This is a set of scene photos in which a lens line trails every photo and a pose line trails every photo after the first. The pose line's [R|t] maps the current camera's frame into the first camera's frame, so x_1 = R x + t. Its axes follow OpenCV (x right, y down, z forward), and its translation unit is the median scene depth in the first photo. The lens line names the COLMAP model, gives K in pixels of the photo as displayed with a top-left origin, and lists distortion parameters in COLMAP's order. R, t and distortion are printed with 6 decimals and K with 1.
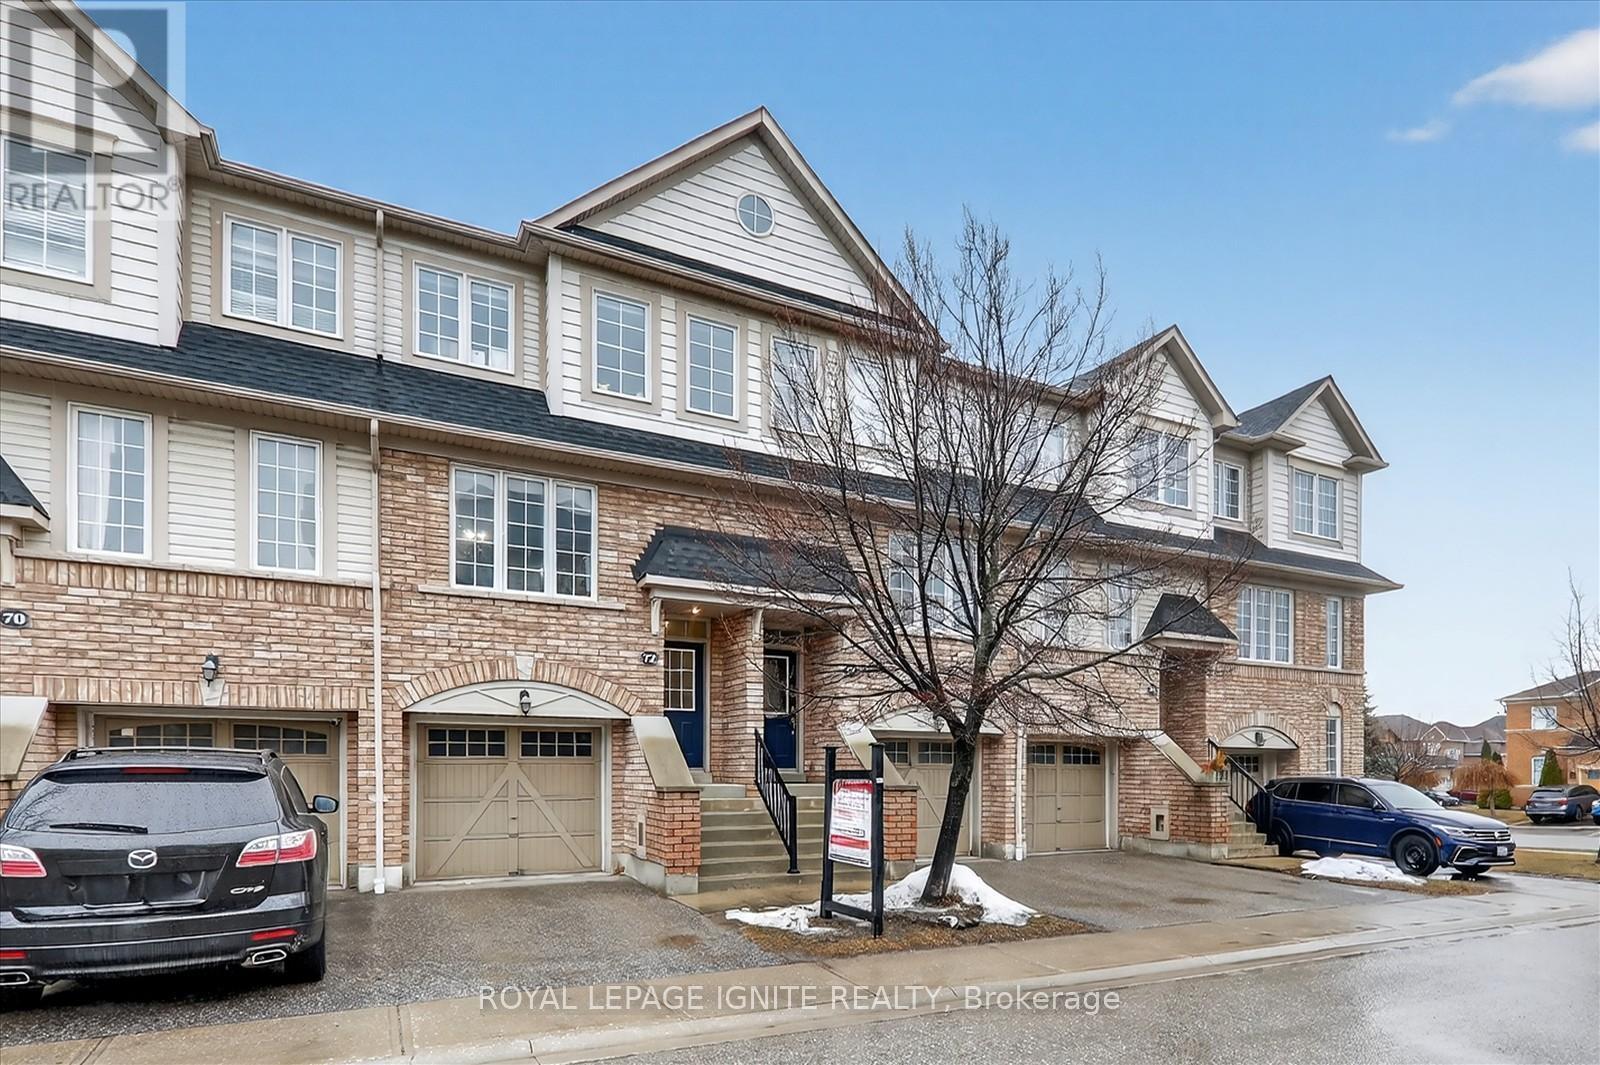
lens RADIAL K [[562.5, 0, 799.7], [0, 562.5, 510.0], [0, 0, 1]] dist [0.000488, -0.000090]
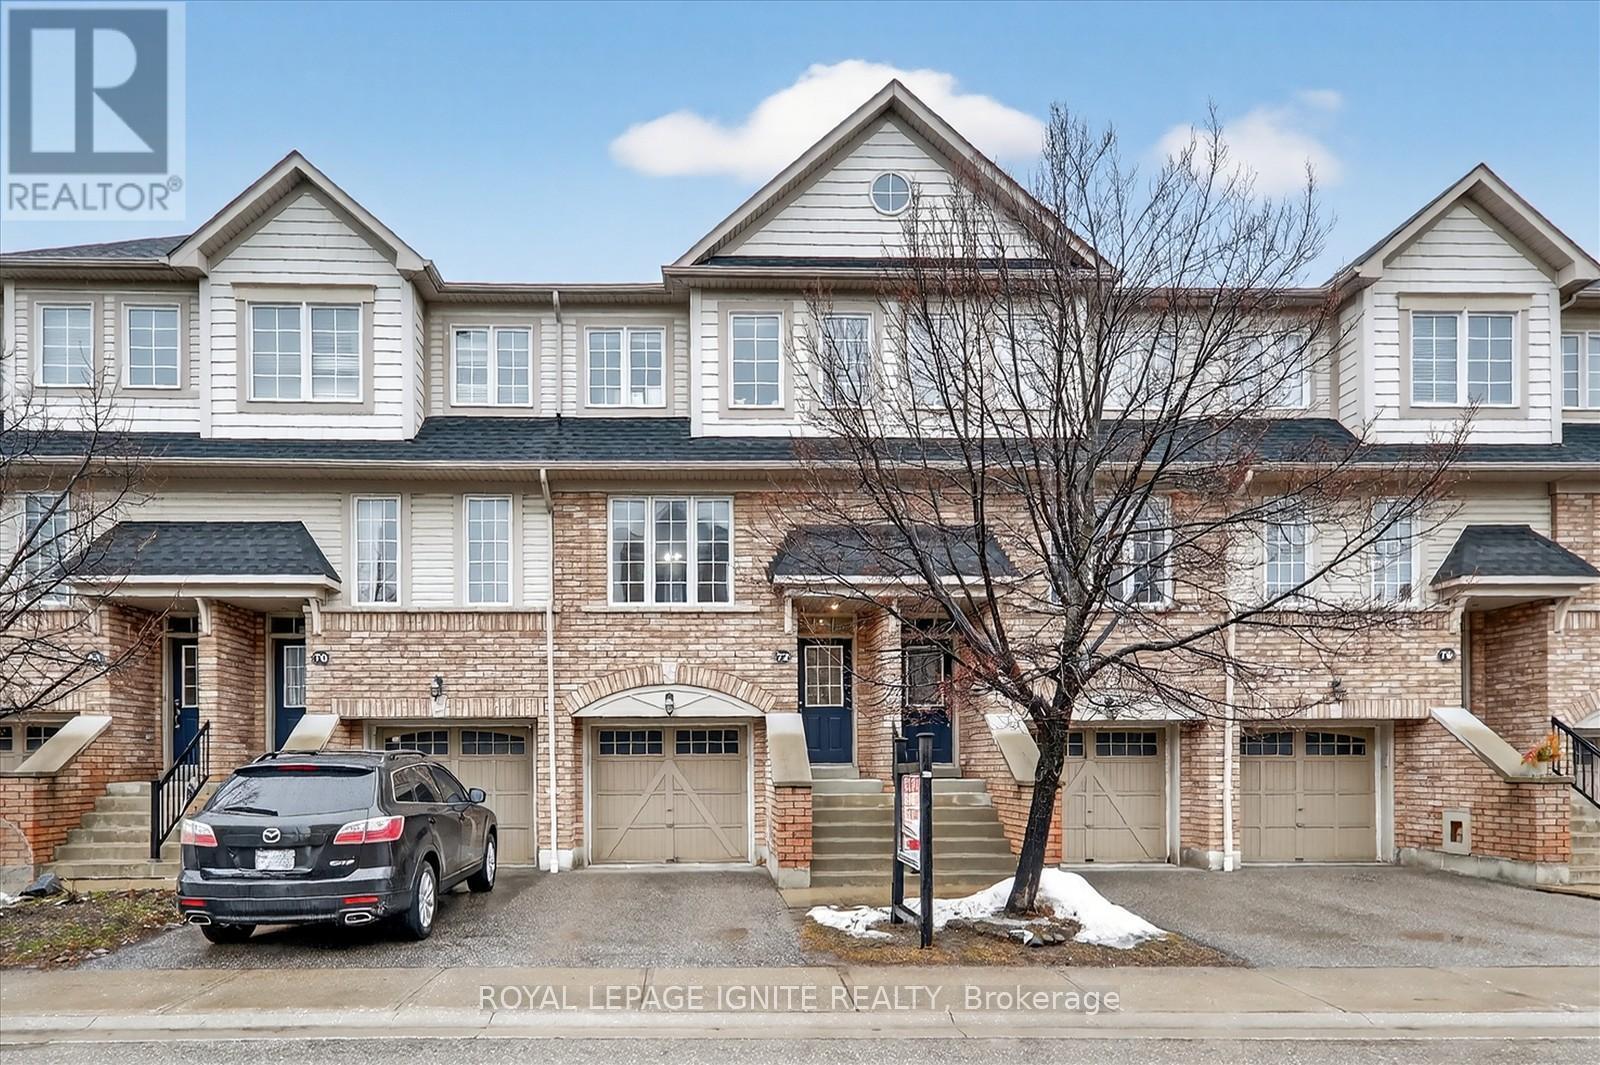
lens RADIAL K [[572.5, 0, 825.0], [0, 572.5, 515.0], [0, 0, 1]] dist [0.001050, 0.000148]
pose [[0.942355, -0.140264, -0.303796, 0.164679], [0.146113, 0.989262, -0.003513, 0.026477], [0.301027, -0.041078, 0.952731, 0.050510]]
